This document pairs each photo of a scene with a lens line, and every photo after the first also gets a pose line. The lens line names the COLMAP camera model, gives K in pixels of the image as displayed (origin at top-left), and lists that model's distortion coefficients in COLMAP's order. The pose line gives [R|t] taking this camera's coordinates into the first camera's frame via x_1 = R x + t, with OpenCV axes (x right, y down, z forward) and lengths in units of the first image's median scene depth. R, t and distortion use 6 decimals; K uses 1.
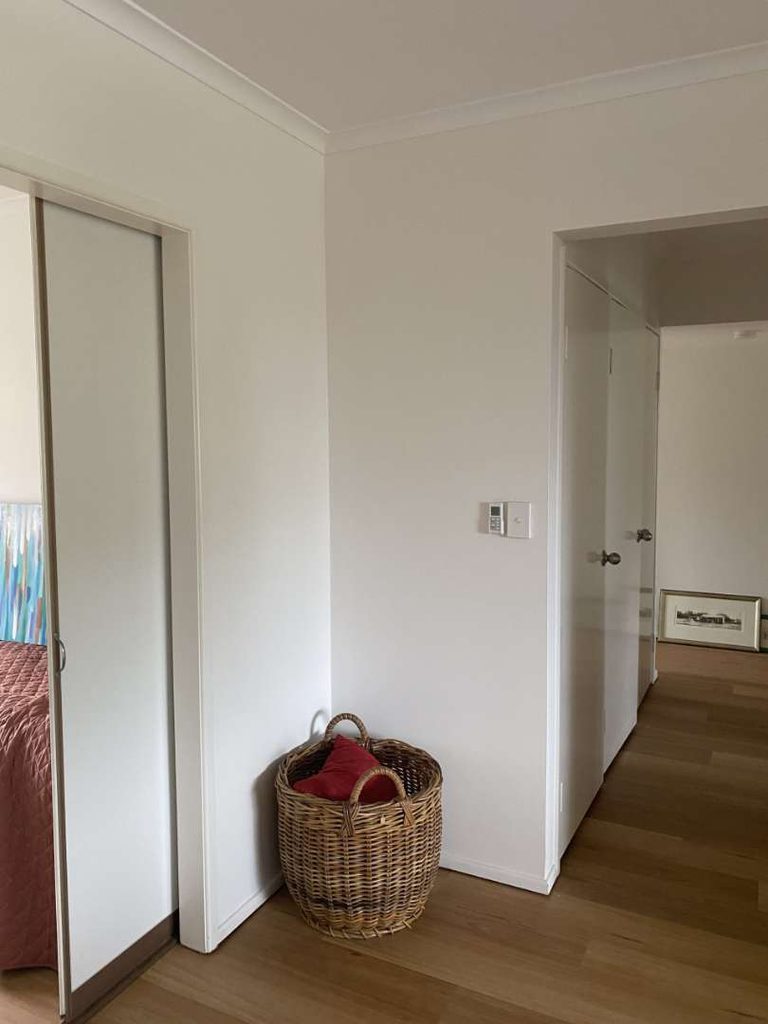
lens RADIAL K [[777.1, 0, 385.2], [0, 777.1, 494.6], [0, 0, 1]] dist [0.006607, -0.008561]
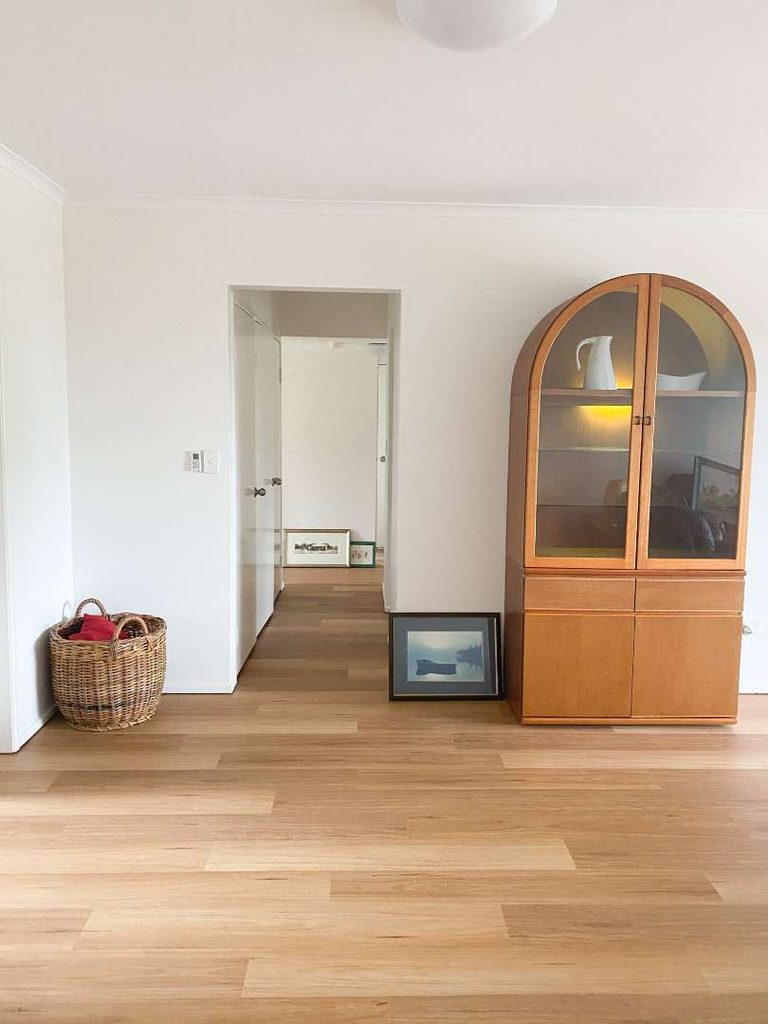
lens RADIAL K [[777.1, 0, 385.2], [0, 777.1, 494.6], [0, 0, 1]] dist [0.006607, -0.008561]
pose [[0.881441, -0.025580, 0.471600, -0.255198], [0.015924, 0.999574, 0.024456, 0.062871], [-0.472025, -0.014047, 0.881473, -0.558394]]
